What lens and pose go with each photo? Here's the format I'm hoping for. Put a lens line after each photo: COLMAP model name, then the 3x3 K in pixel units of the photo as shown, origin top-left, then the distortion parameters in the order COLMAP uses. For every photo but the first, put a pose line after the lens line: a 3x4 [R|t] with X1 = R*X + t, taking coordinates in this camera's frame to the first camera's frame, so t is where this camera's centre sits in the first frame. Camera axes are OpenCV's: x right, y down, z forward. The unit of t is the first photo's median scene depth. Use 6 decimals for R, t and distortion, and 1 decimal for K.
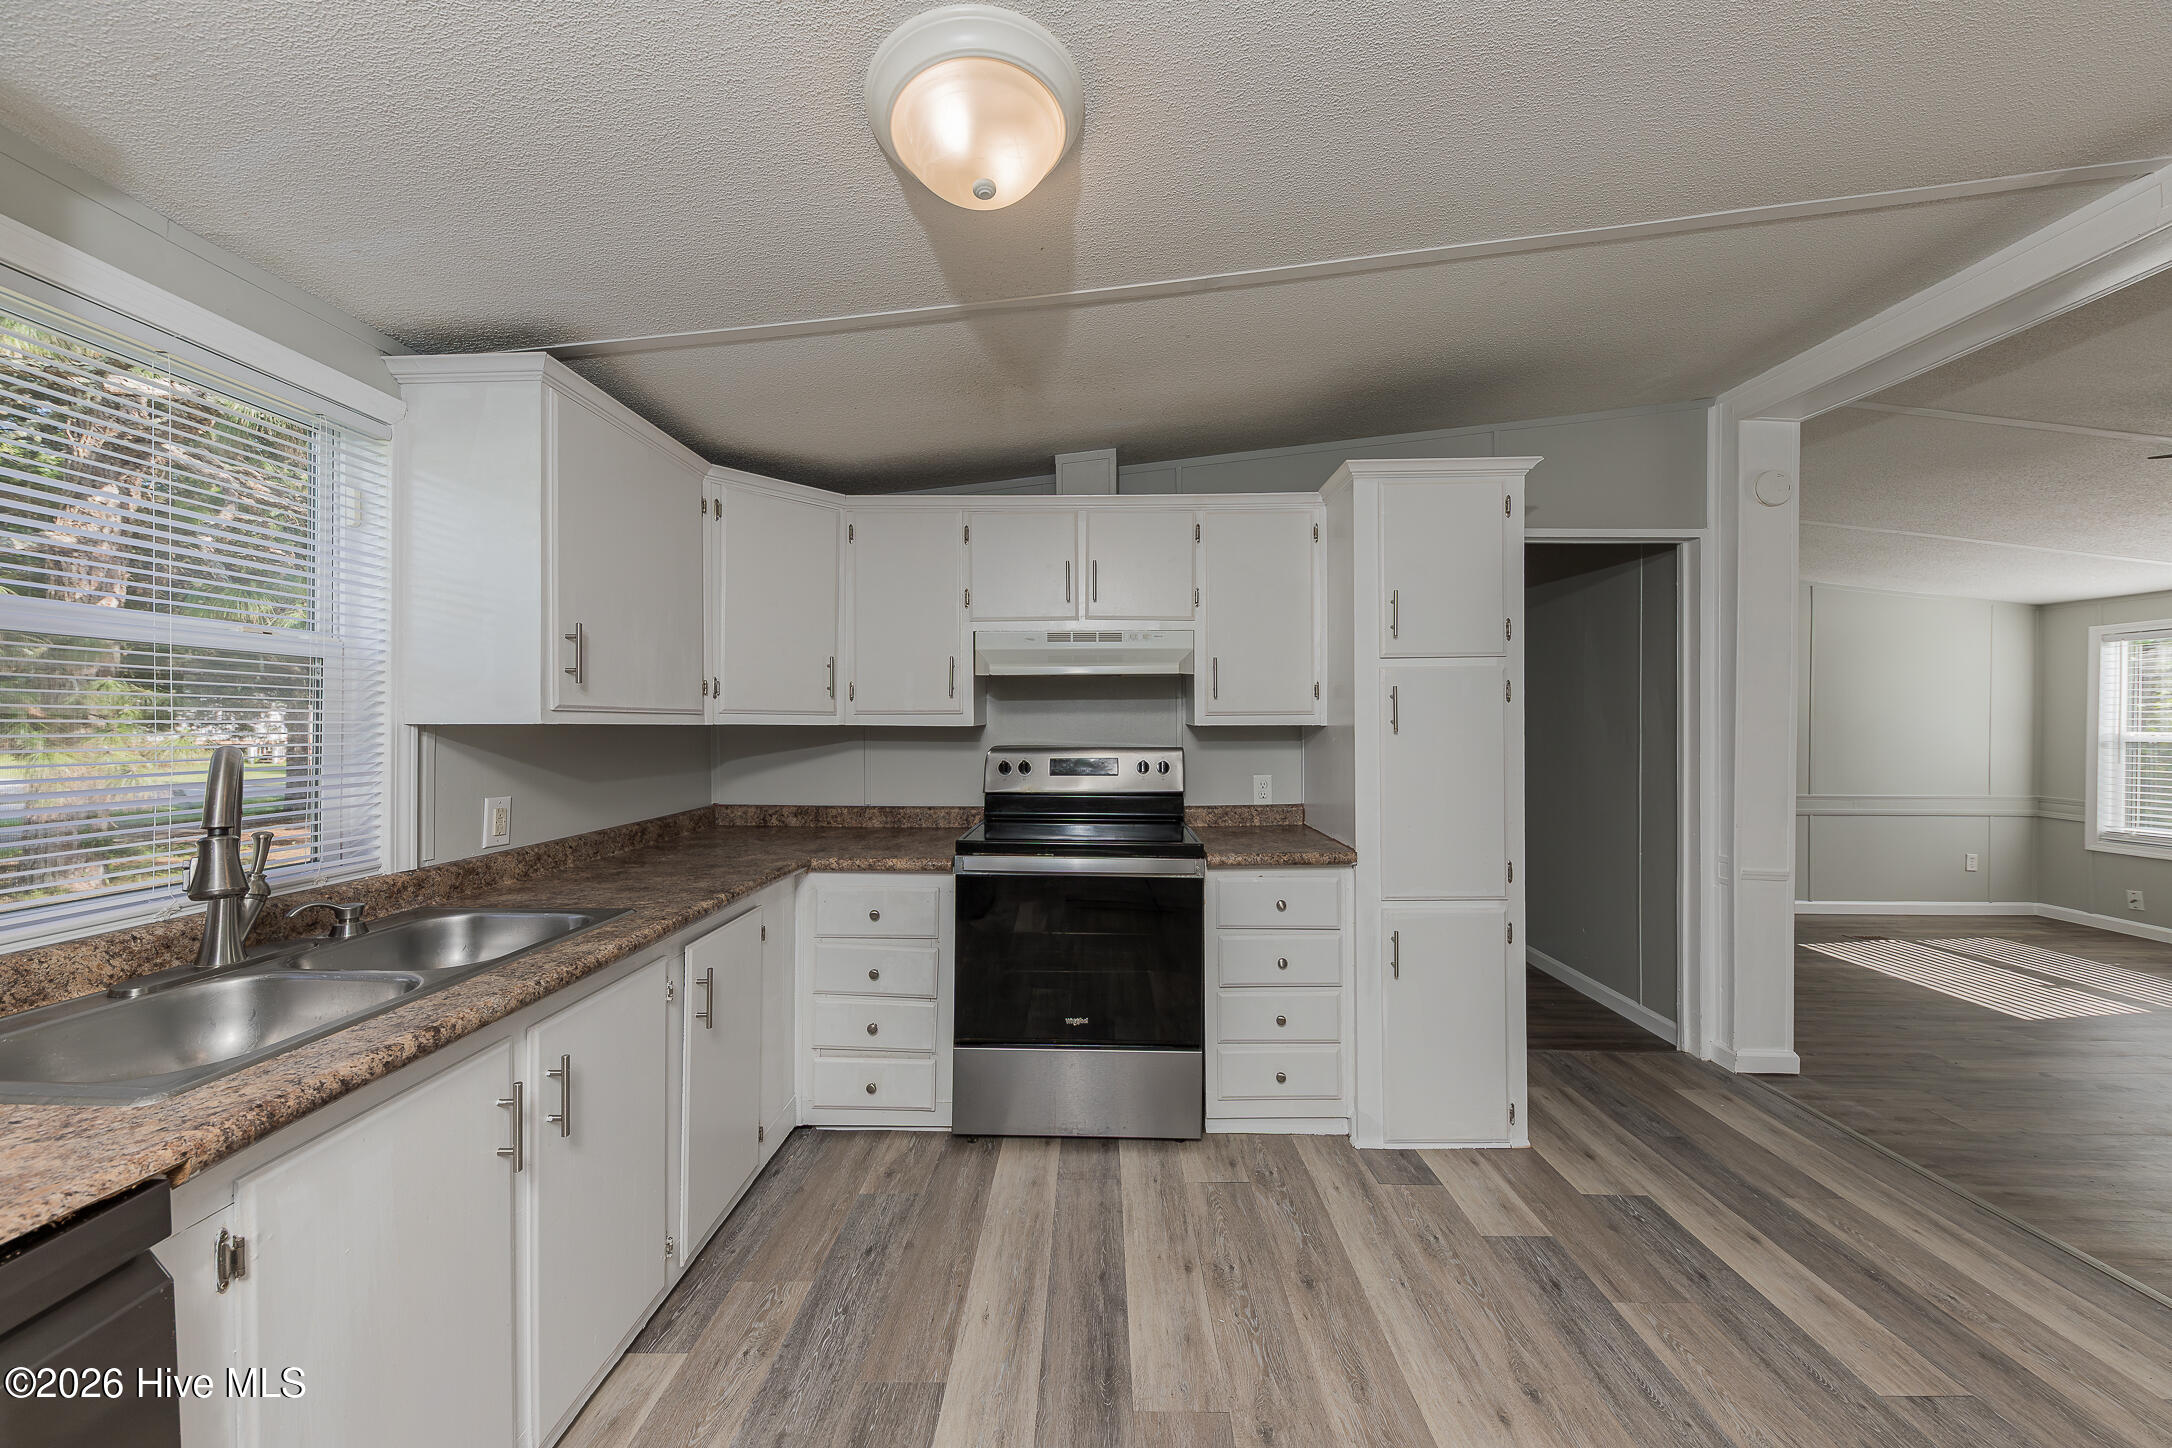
lens RADIAL K [[758.7, 0, 1087.7], [0, 758.7, 721.7], [0, 0, 1]] dist [0.000406, 0.000024]
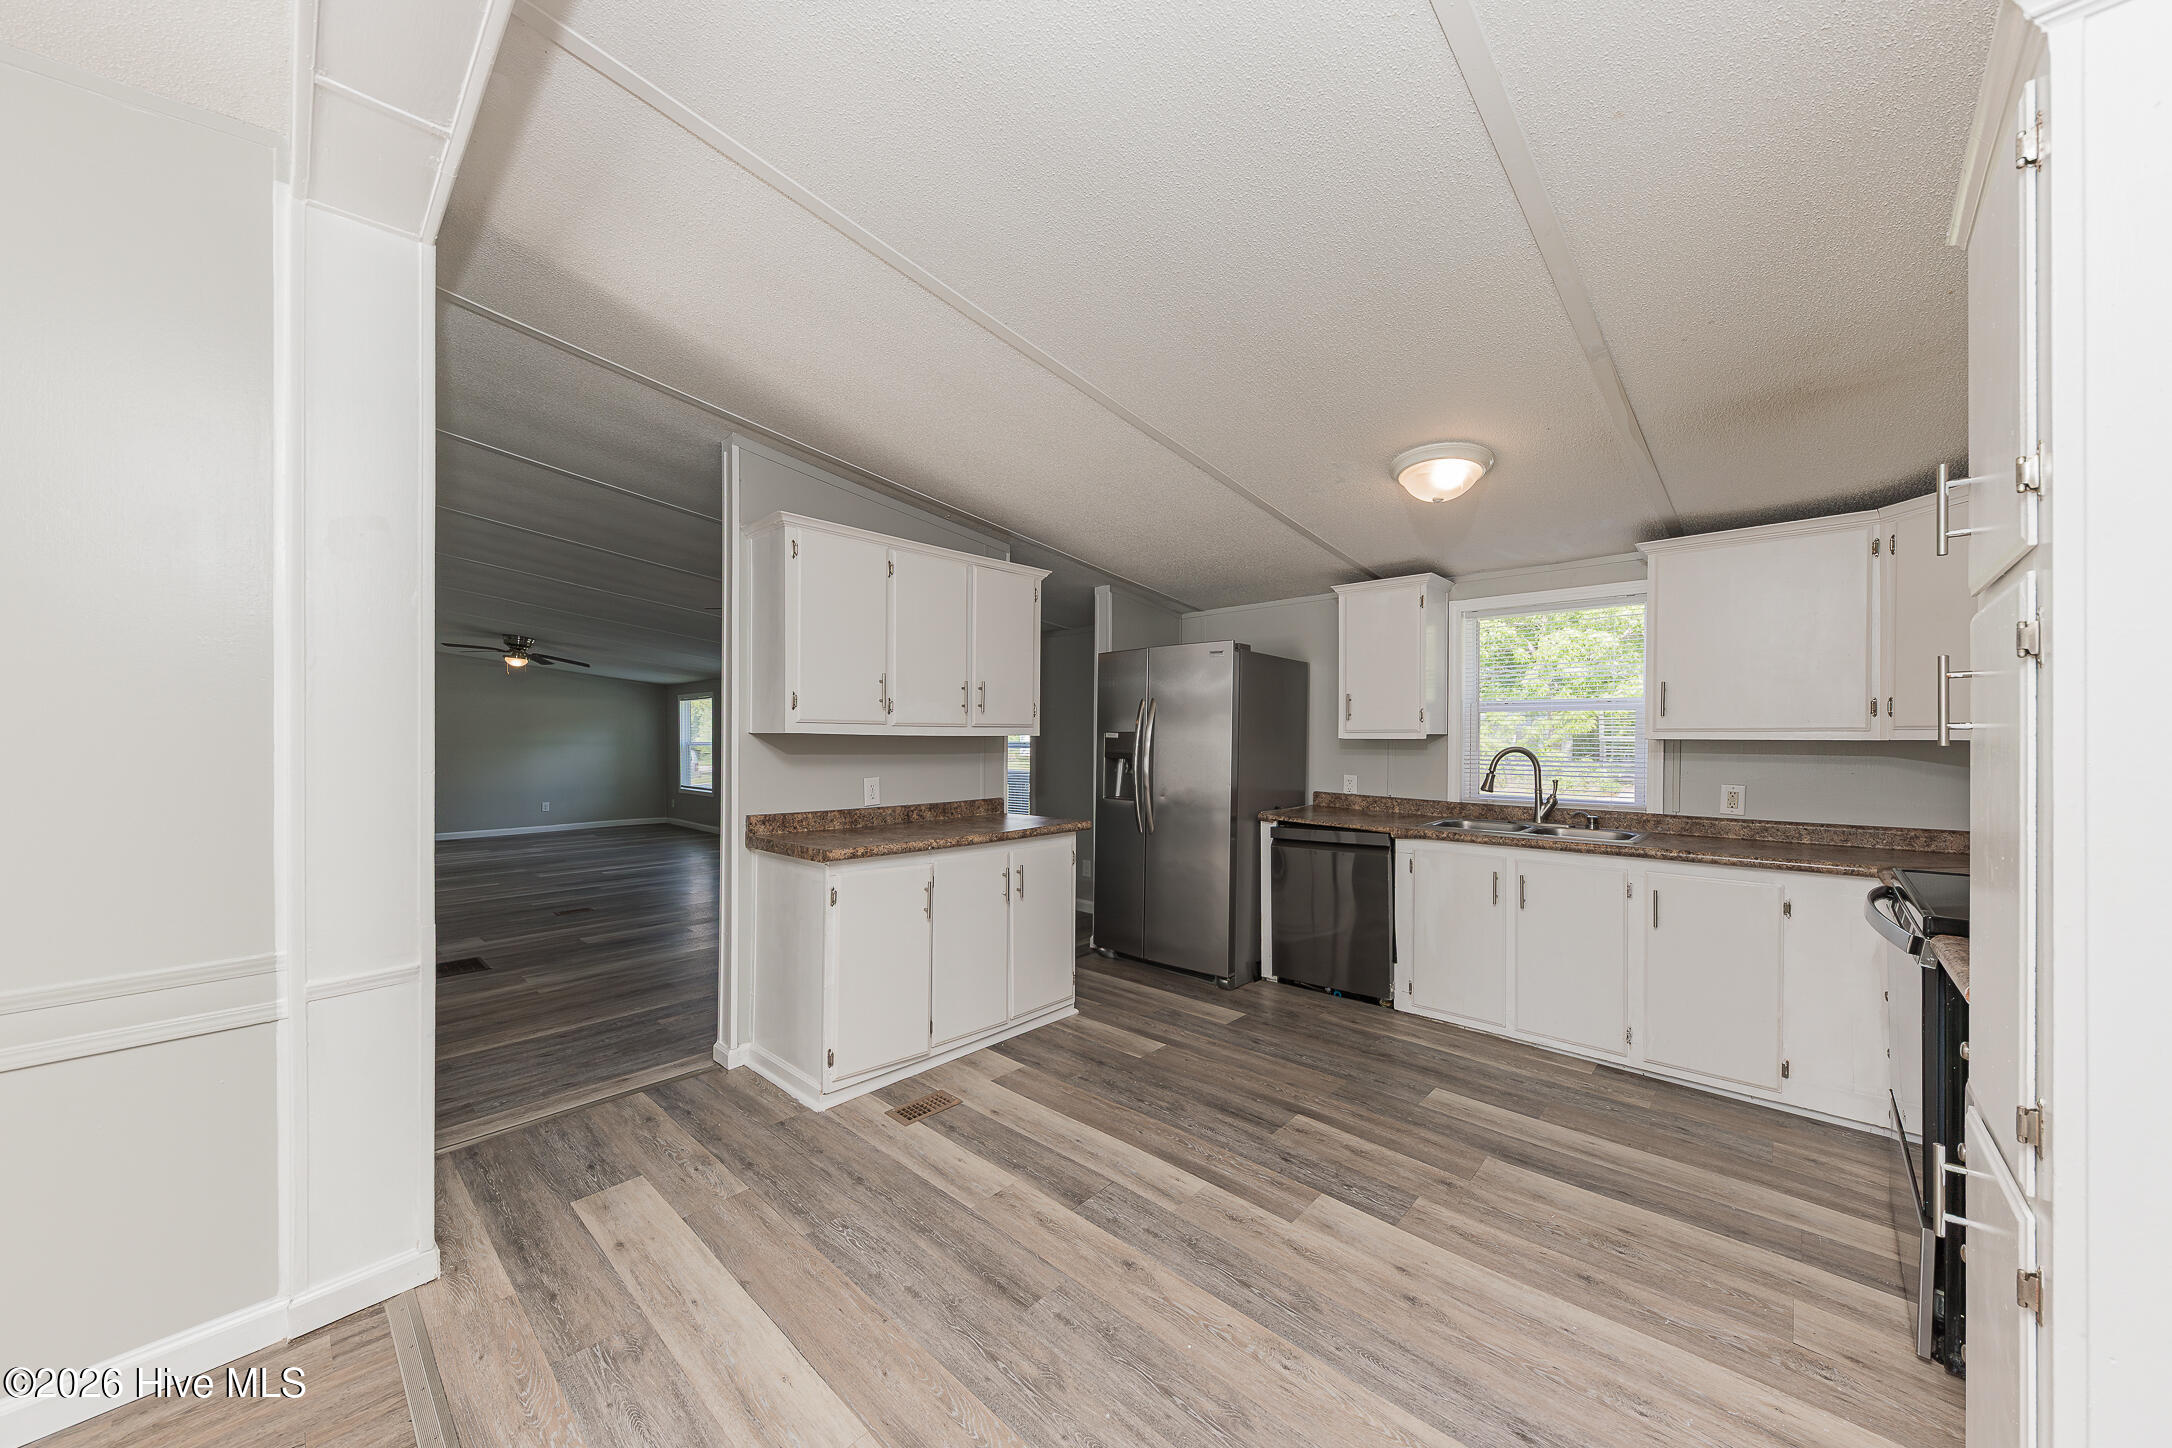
lens RADIAL K [[758.7, 0, 1092.6], [0, 758.7, 733.2], [0, 0, 1]] dist [0.000406, 0.000024]
pose [[-0.669961, -0.004678, -0.742382, 1.522418], [-0.001077, 0.999985, -0.005329, 0.001414], [0.742396, -0.002771, -0.669956, 1.203704]]
